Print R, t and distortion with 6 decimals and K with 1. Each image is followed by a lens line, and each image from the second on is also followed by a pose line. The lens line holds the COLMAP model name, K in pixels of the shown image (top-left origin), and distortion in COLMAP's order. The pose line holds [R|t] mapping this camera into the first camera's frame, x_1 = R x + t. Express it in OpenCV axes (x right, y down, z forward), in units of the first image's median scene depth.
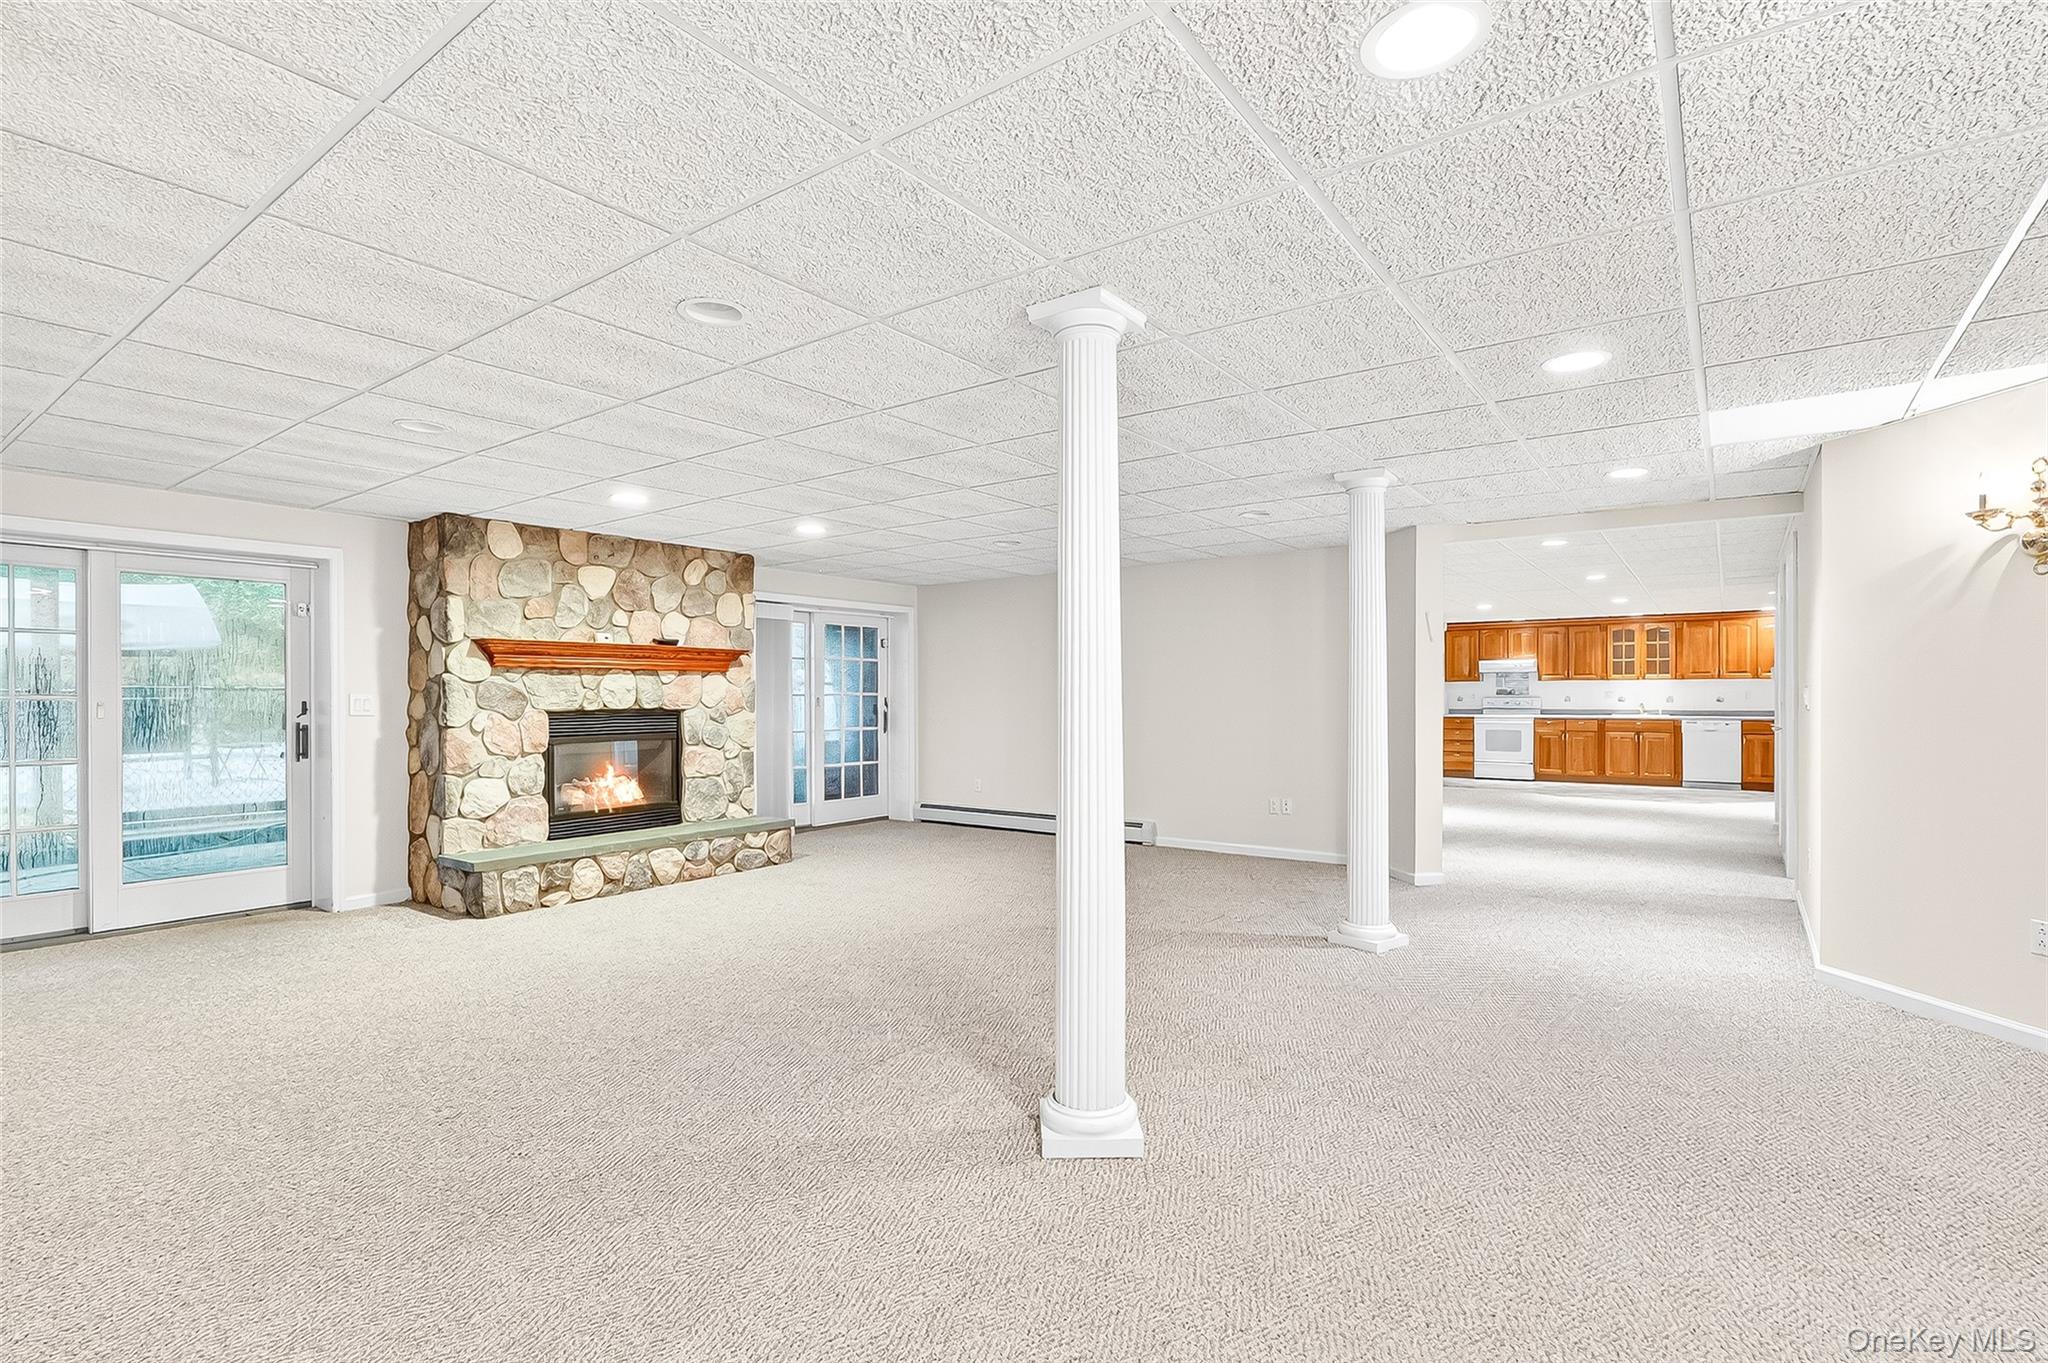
lens RADIAL K [[967.9, 0, 1022.5], [0, 967.9, 704.0], [0, 0, 1]] dist [-0.001159, -0.000499]
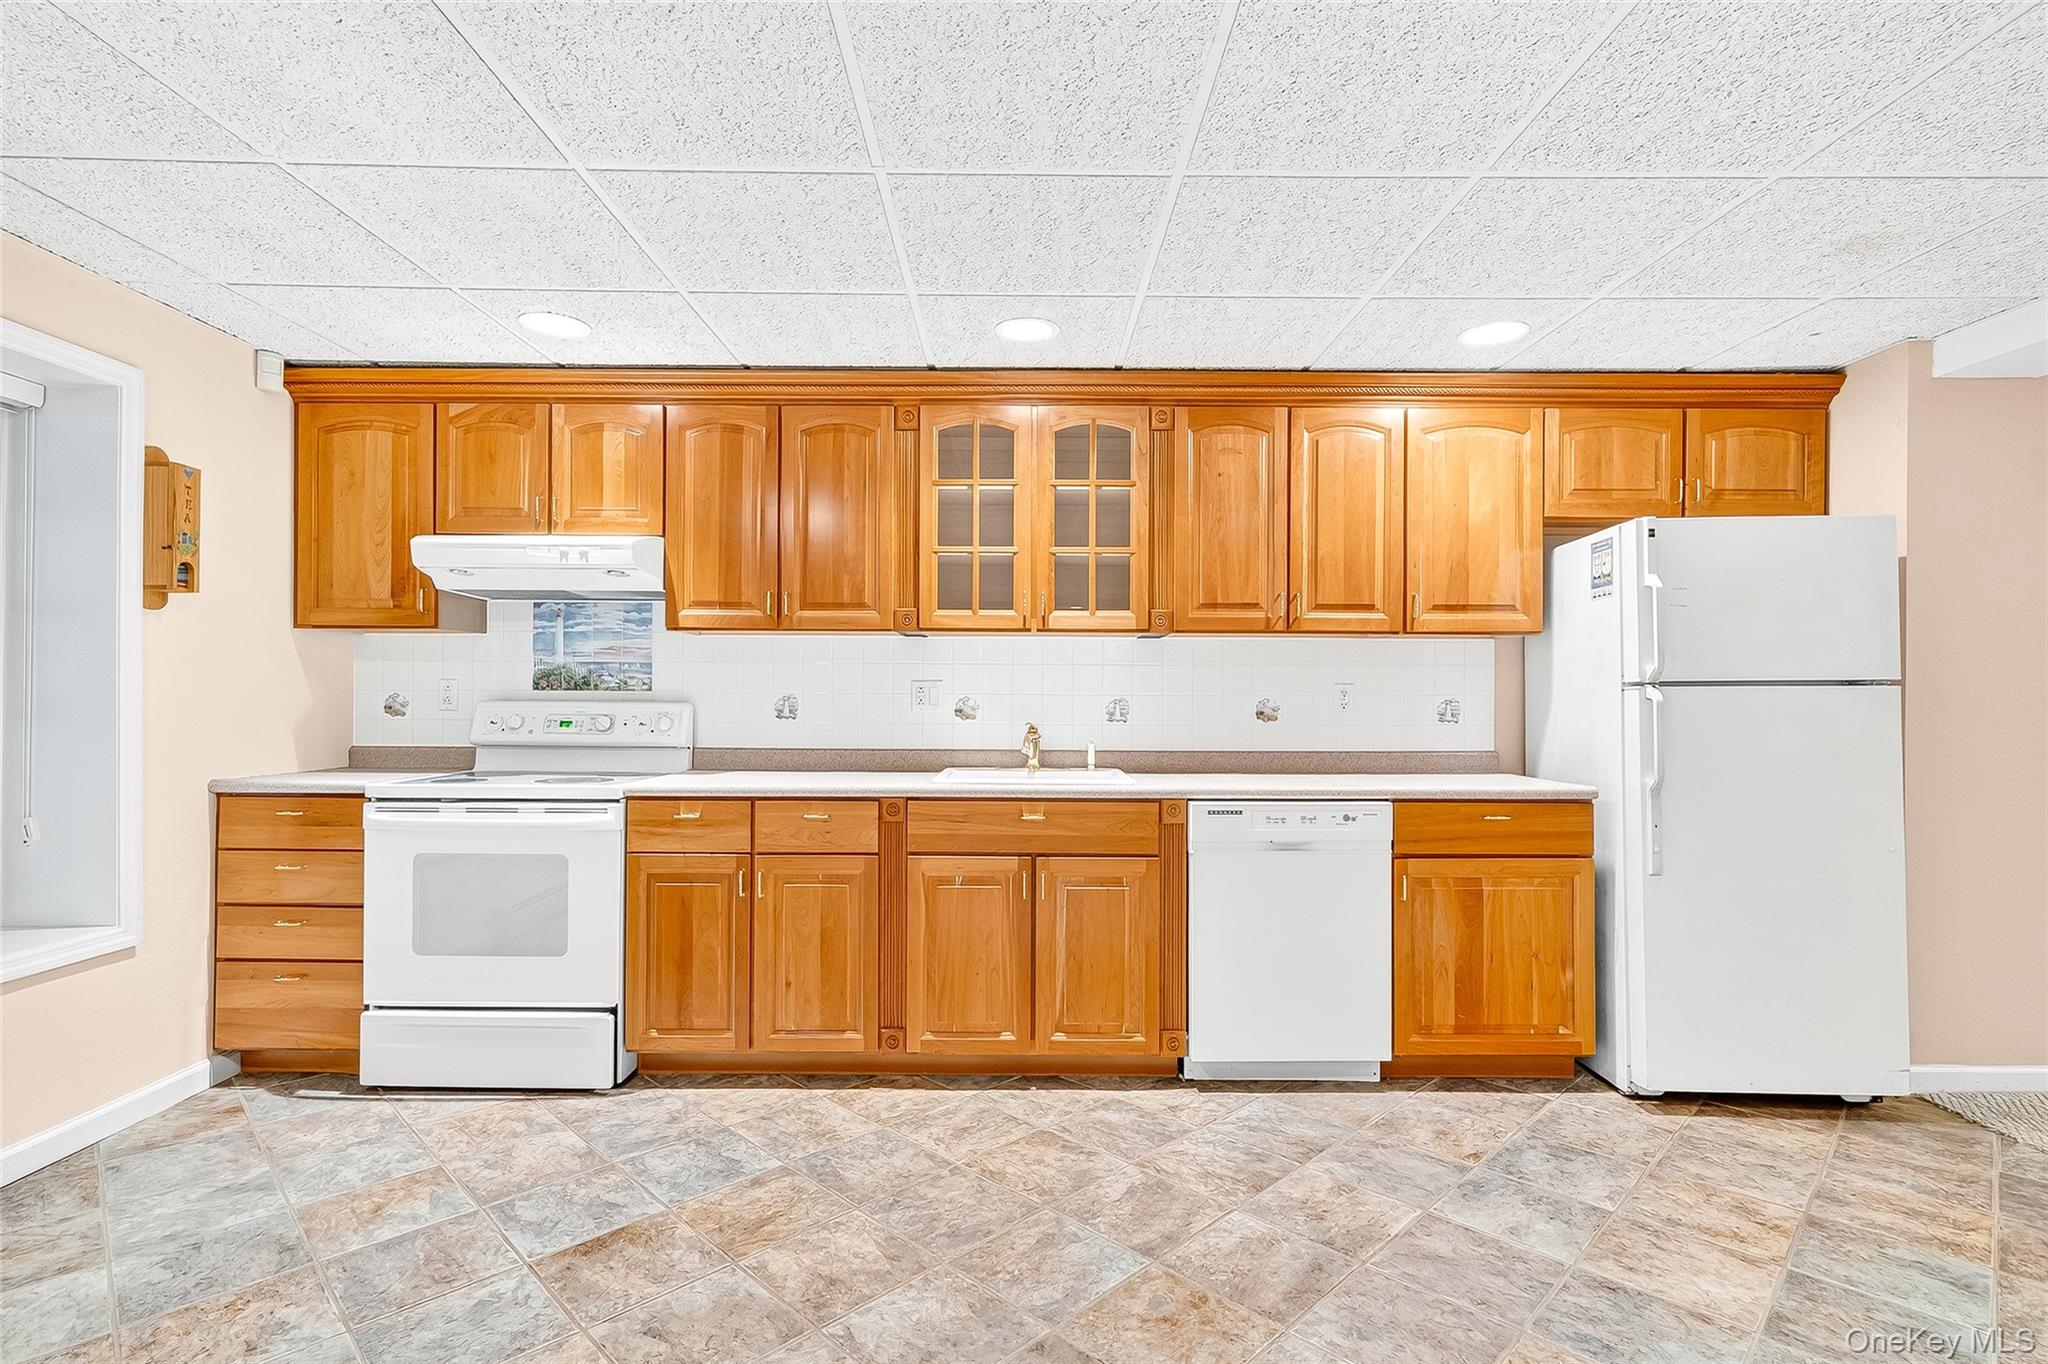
lens RADIAL K [[967.9, 0, 1028.0], [0, 967.9, 687.8], [0, 0, 1]] dist [-0.001159, -0.000499]
pose [[0.811910, 0.009872, 0.583700, 0.487454], [-0.004401, 0.999932, -0.010791, -0.008185], [-0.583767, 0.006192, 0.811898, 0.790704]]
